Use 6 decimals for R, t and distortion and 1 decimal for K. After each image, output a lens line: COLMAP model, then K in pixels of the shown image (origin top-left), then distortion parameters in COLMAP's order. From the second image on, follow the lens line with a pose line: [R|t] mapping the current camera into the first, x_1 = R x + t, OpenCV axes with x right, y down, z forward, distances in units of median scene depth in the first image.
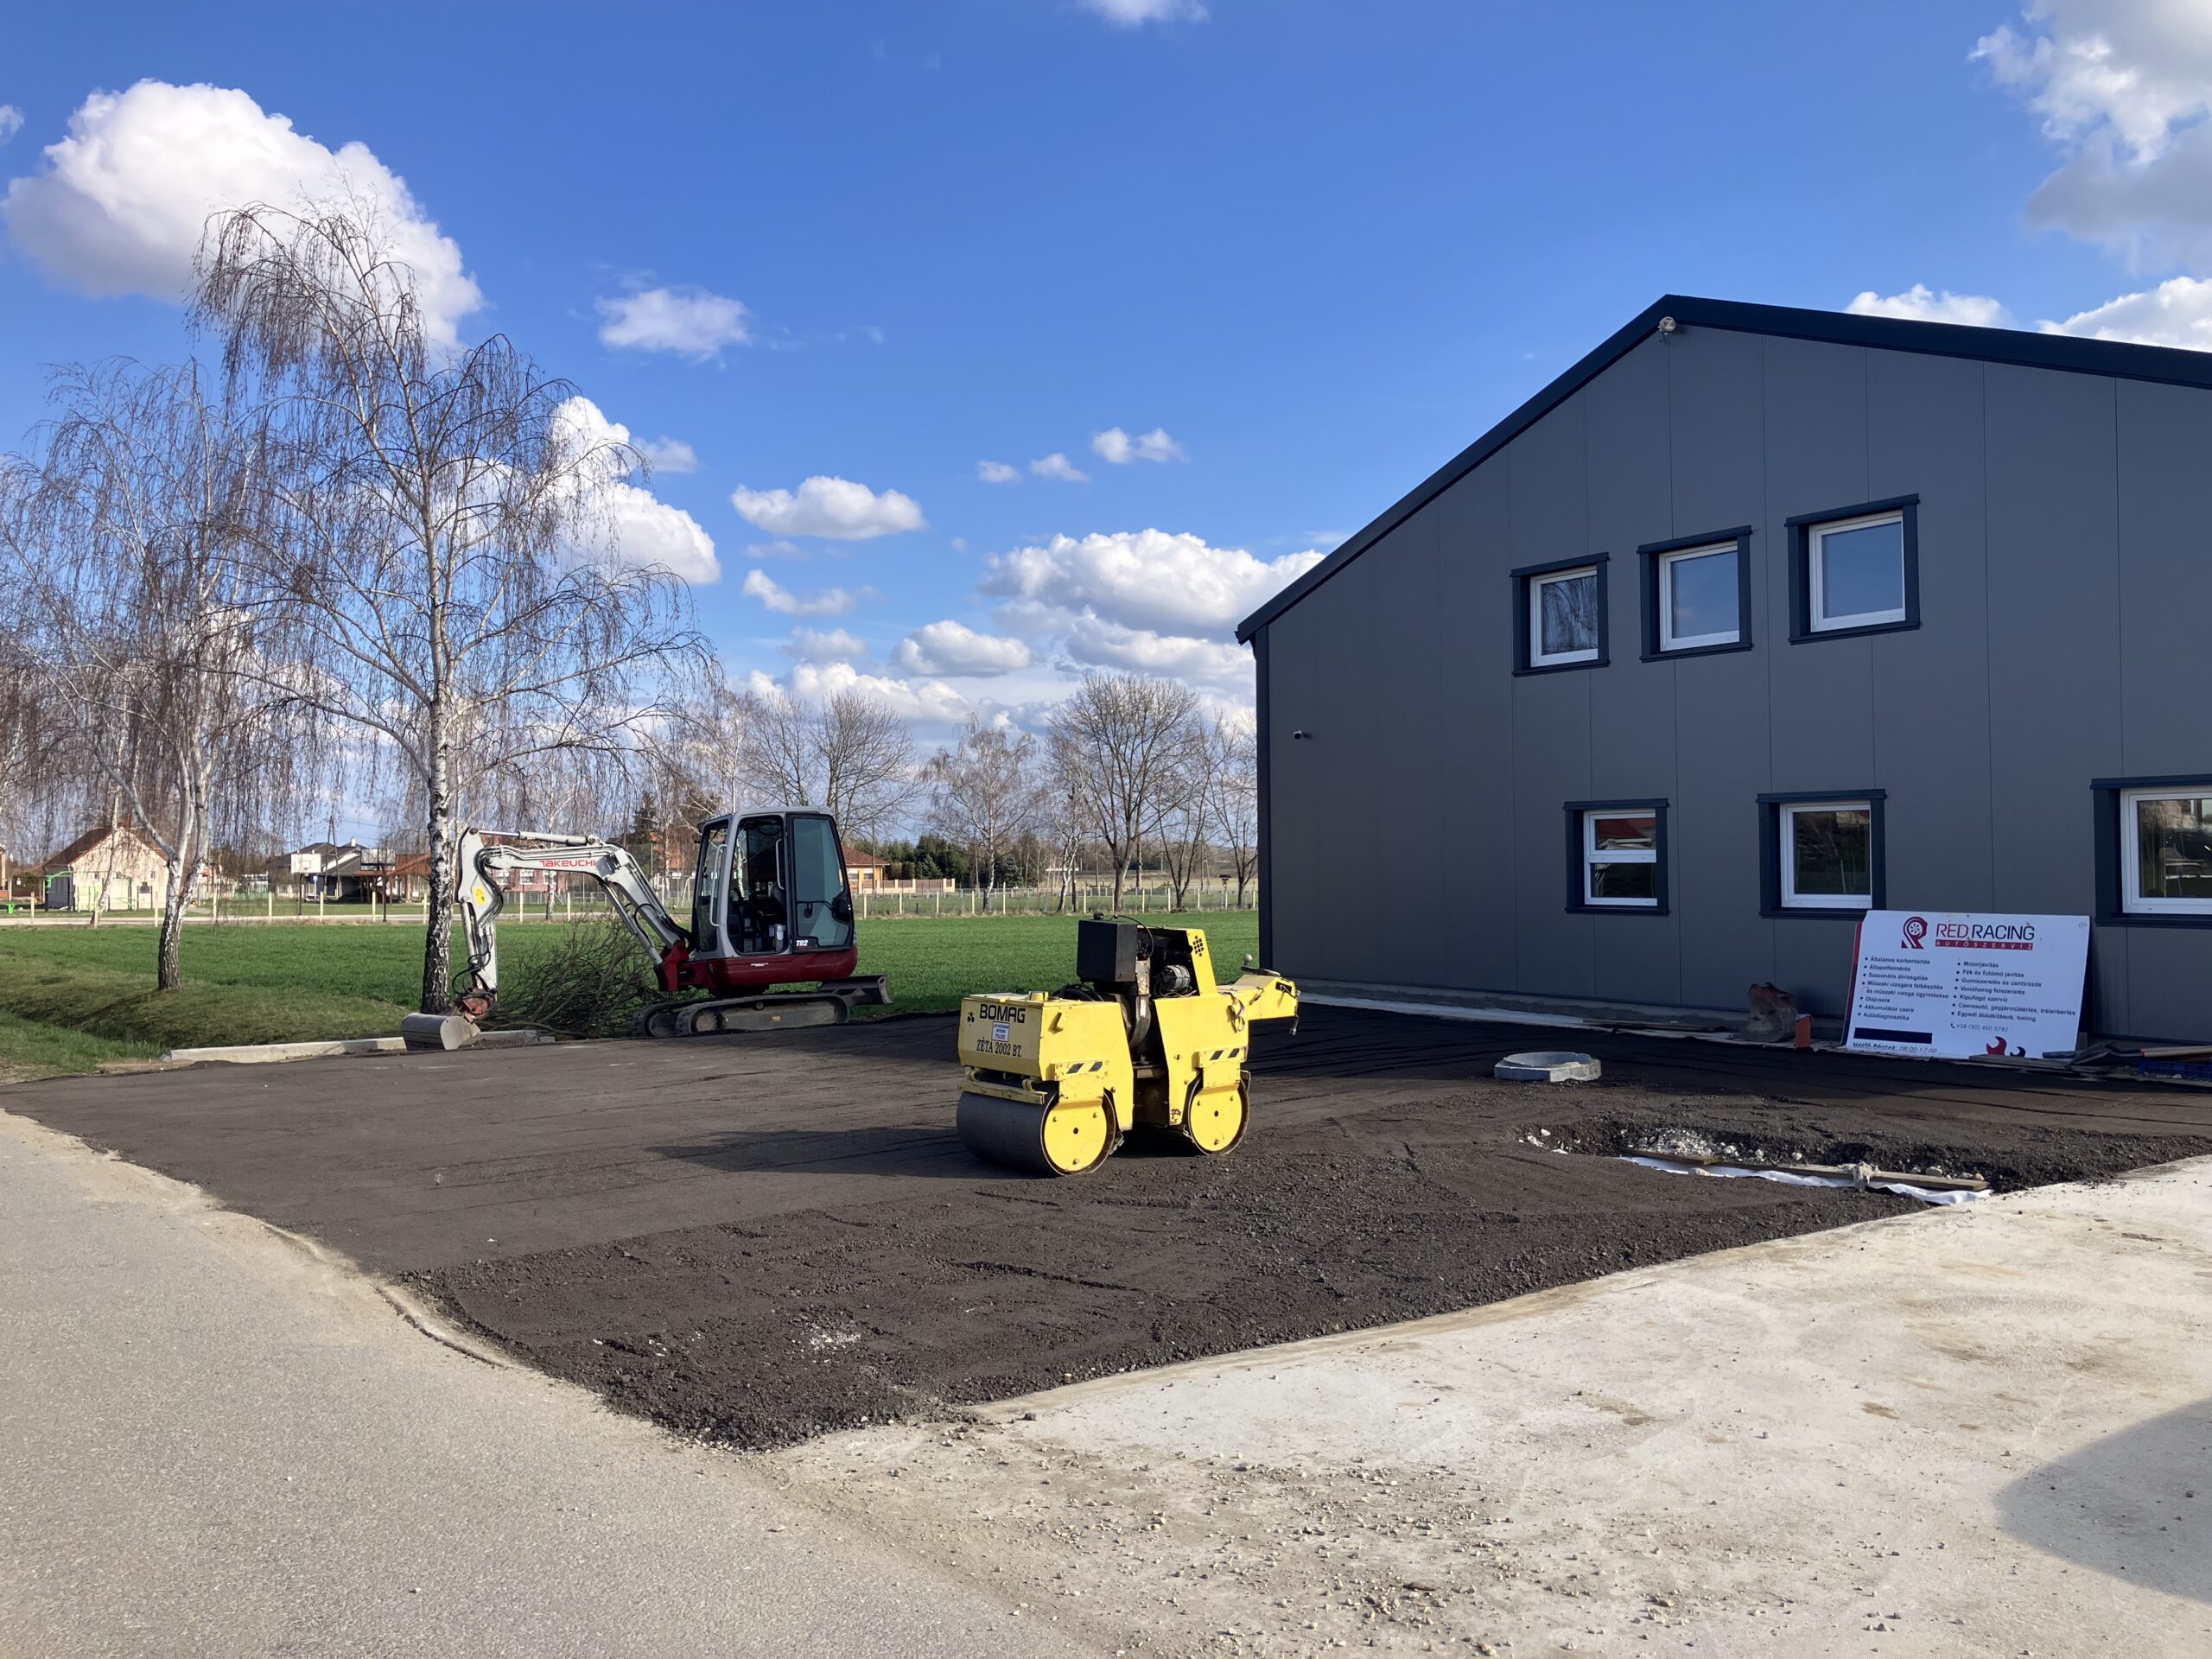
lens RADIAL K [[1816.4, 0, 1111.5], [0, 1816.4, 833.0], [0, 0, 1]] dist [0.126213, -0.300877]
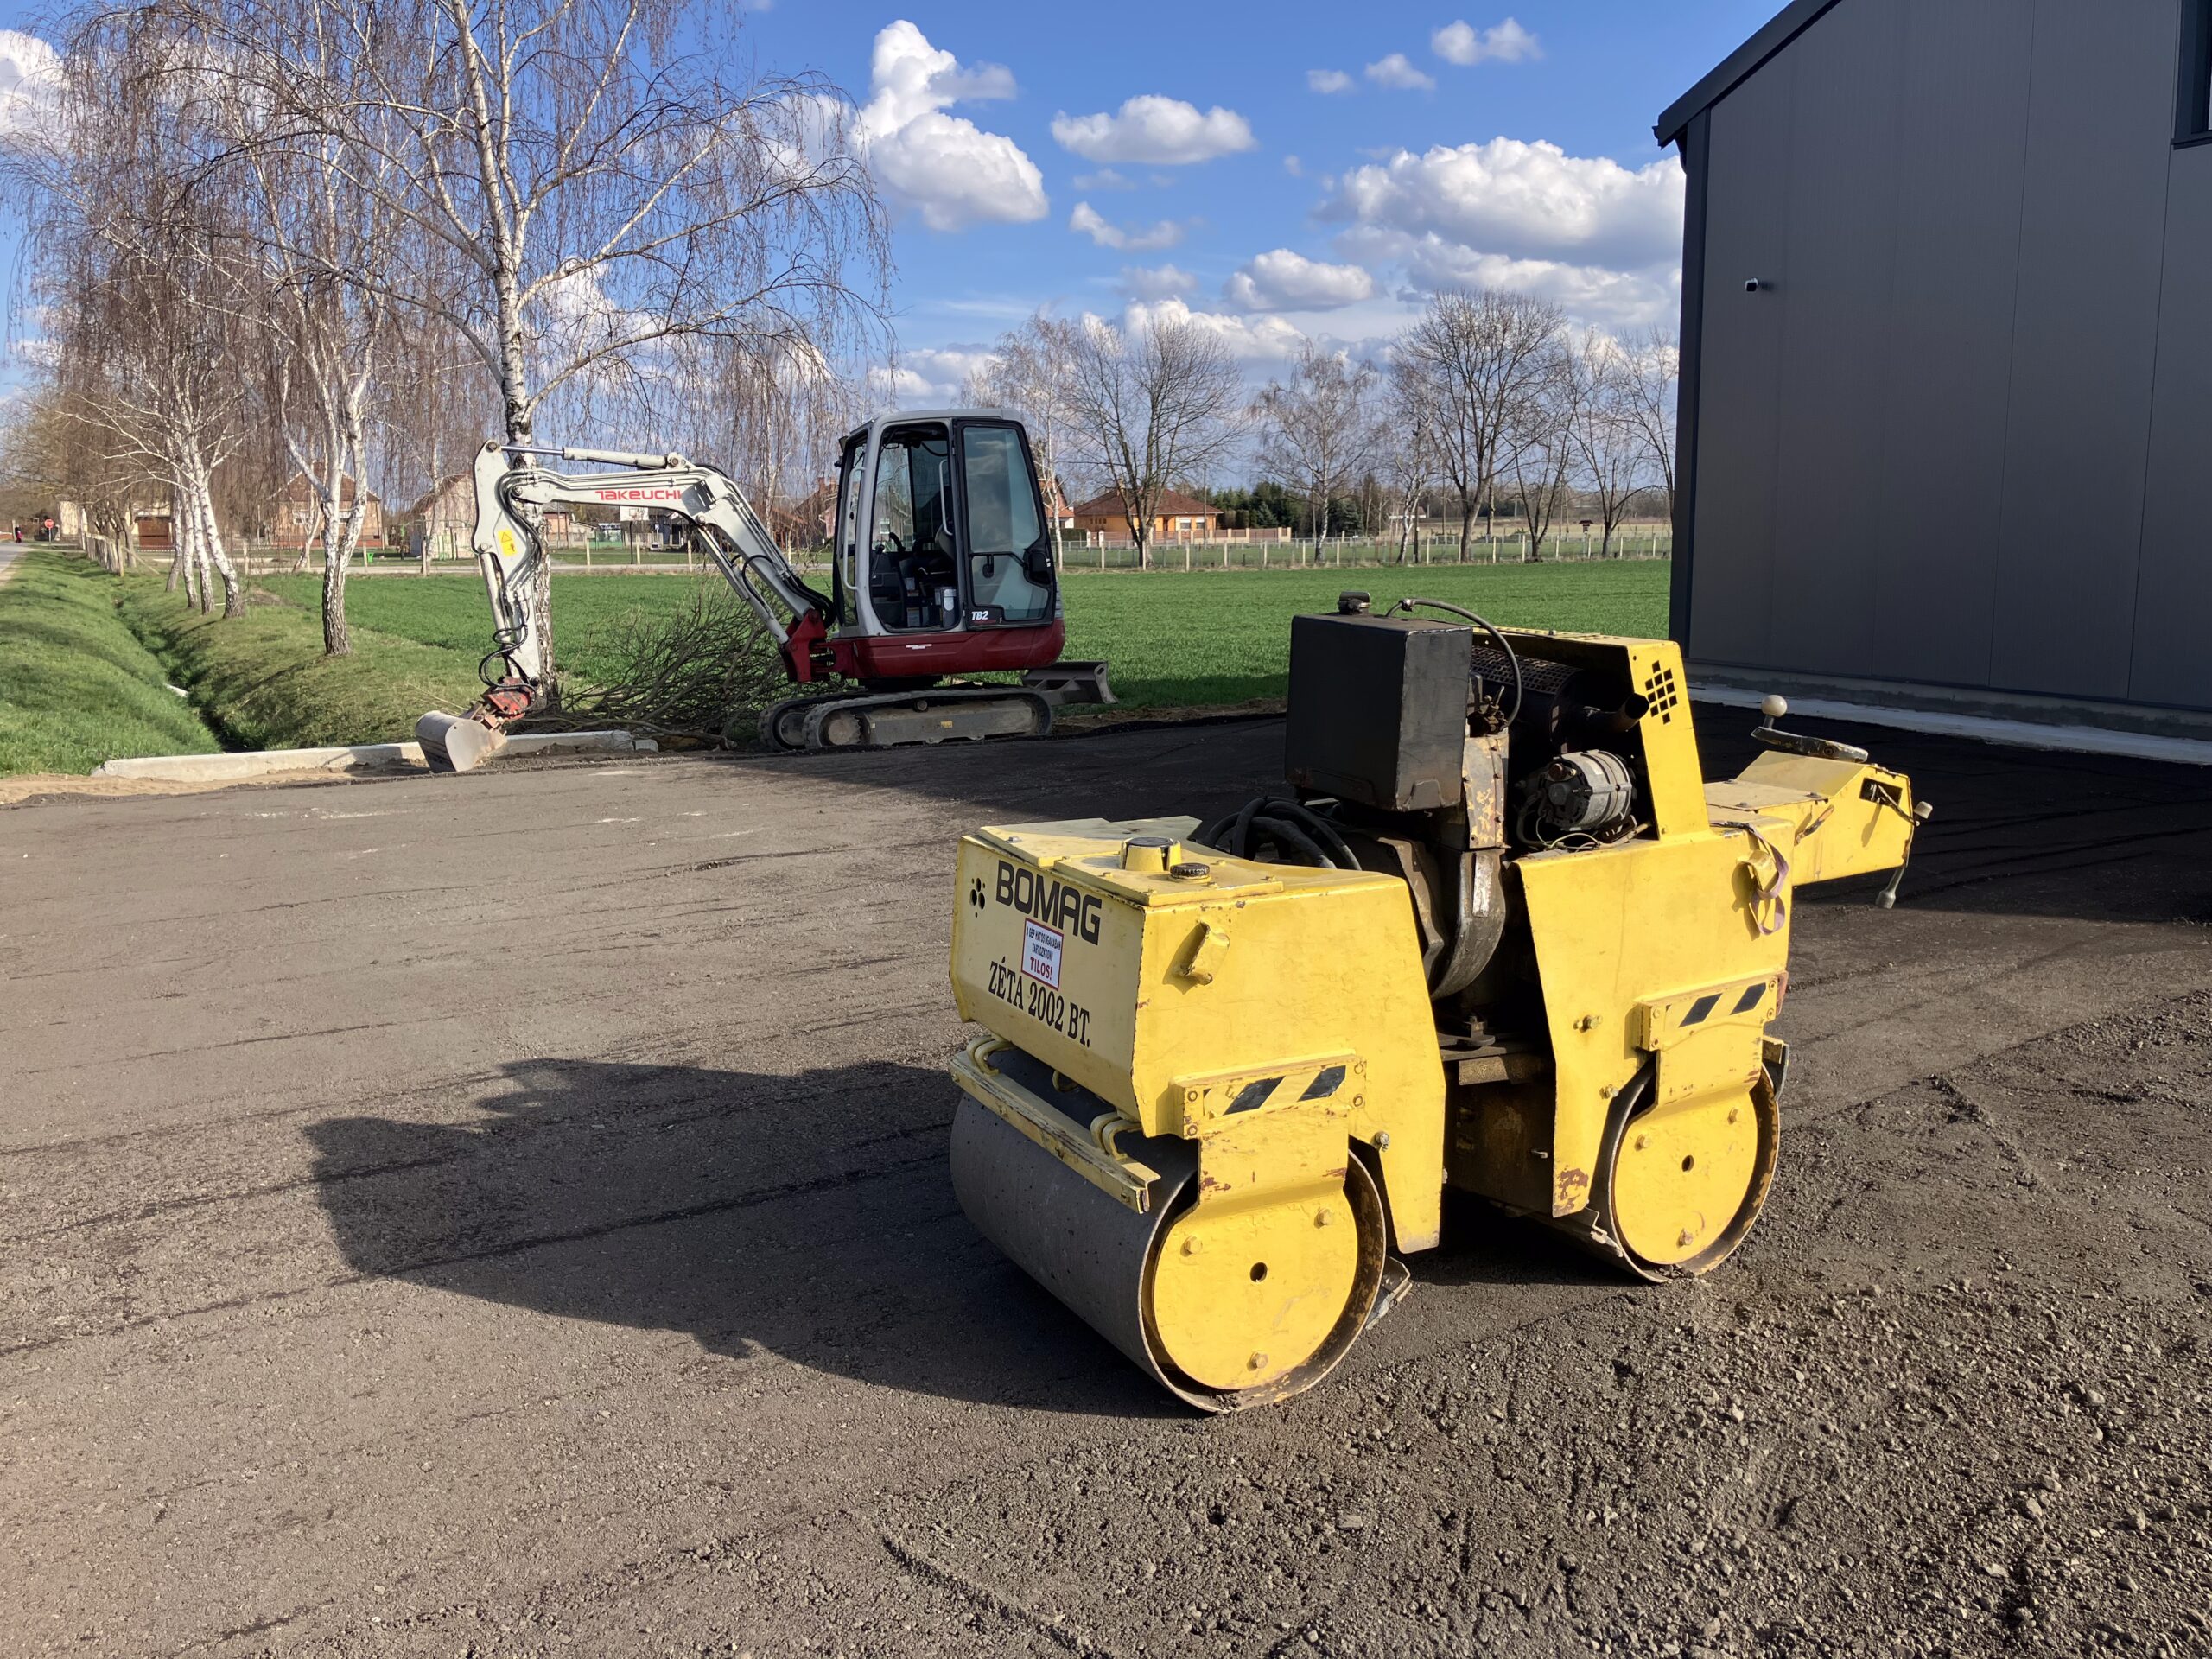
lens RADIAL K [[1816.4, 0, 1111.5], [0, 1816.4, 833.0], [0, 0, 1]] dist [0.126213, -0.300877]
pose [[0.982700, 0.026711, -0.183267, 0.005733], [0.008518, 0.981979, 0.188800, 0.011814], [0.185008, -0.187095, 0.964763, 0.326536]]
